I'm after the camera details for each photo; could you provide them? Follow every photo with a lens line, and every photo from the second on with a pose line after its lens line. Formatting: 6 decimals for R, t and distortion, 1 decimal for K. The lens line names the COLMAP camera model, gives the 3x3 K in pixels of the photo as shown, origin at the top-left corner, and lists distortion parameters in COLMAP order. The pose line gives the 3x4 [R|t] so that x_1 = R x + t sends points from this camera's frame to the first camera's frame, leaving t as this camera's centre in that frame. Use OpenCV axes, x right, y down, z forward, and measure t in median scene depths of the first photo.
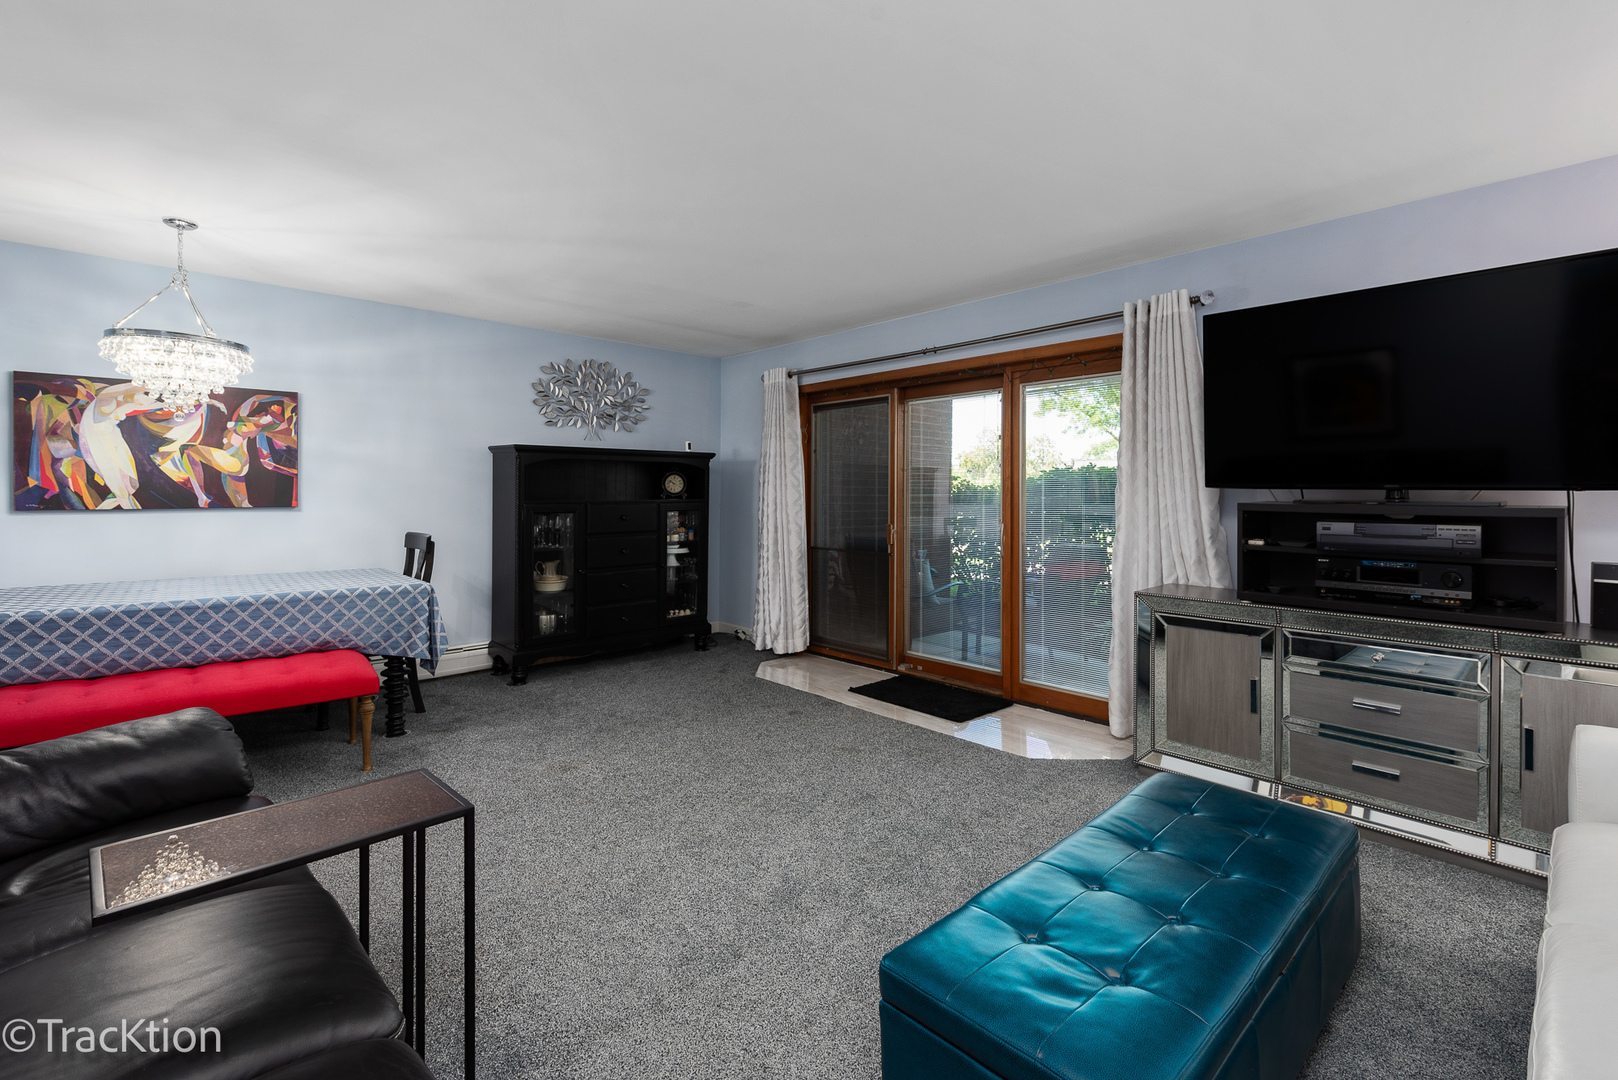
lens RADIAL K [[728.6, 0, 811.9], [0, 728.6, 480.4], [0, 0, 1]] dist [0.003095, 0.000286]
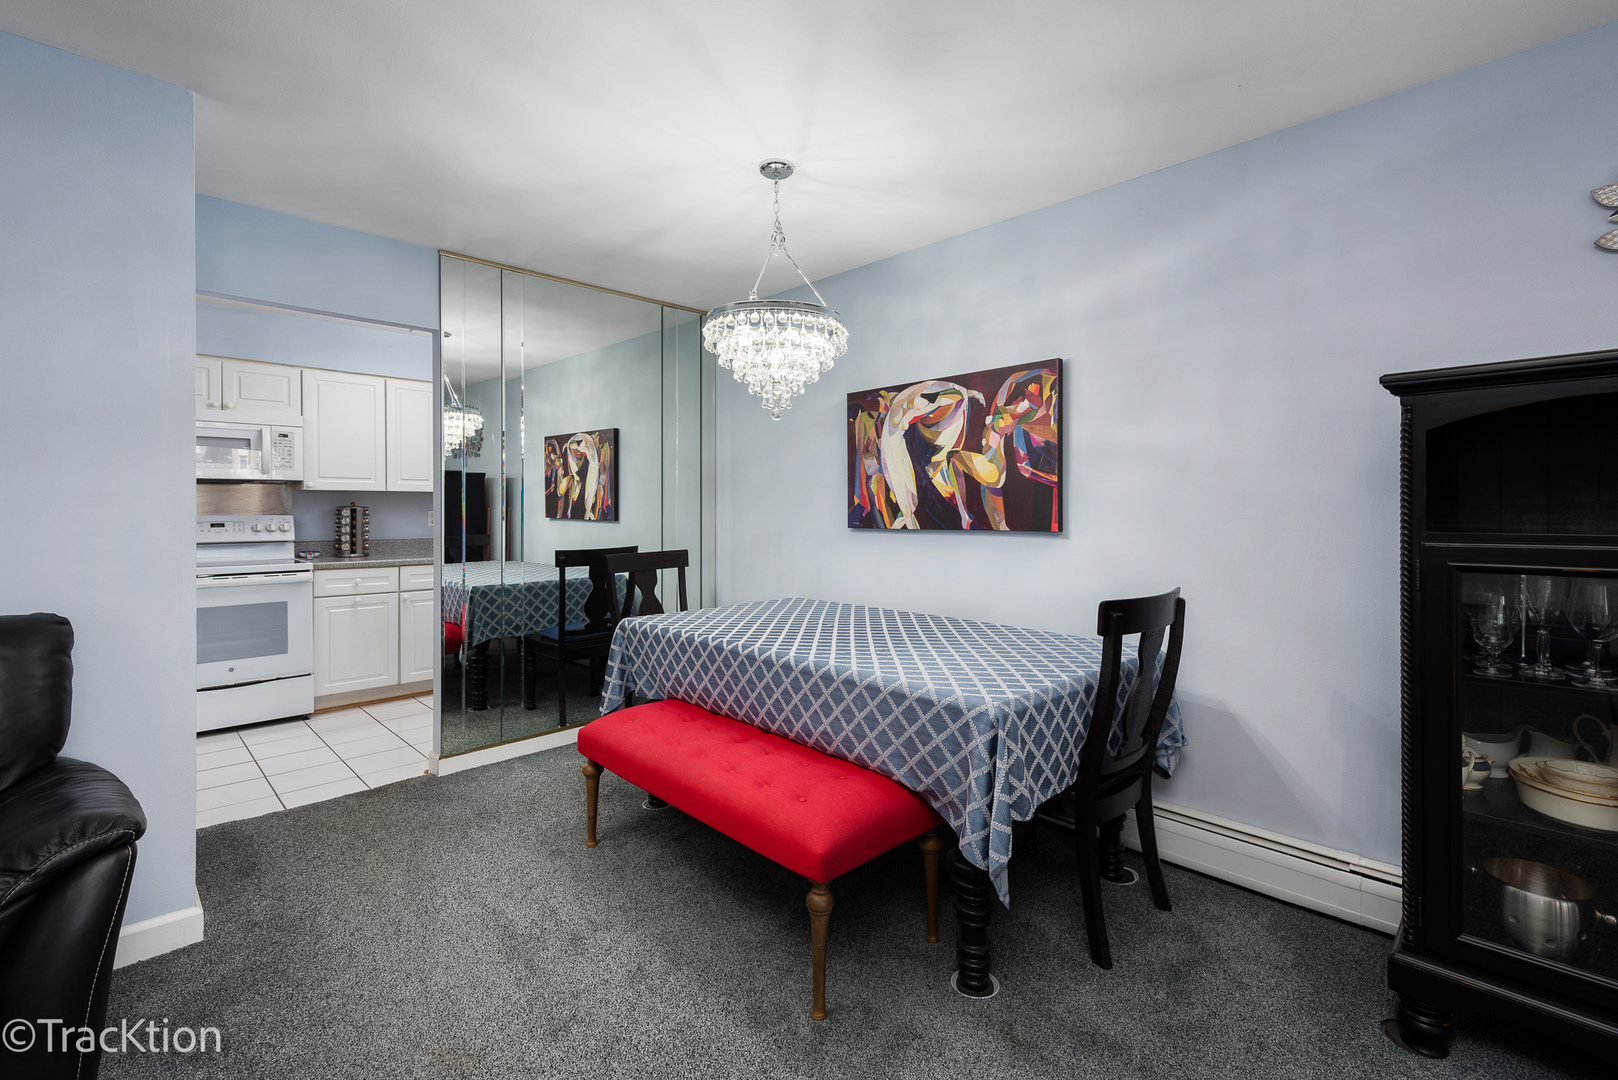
lens RADIAL K [[711.8, 0, 812.7], [0, 711.8, 518.4], [0, 0, 1]] dist [0.003384, -0.000048]
pose [[0.039530, 0.006170, -0.999199, -0.073963], [0.015152, 0.999862, 0.006773, 0.017409], [0.999103, -0.015407, 0.039431, 0.803168]]
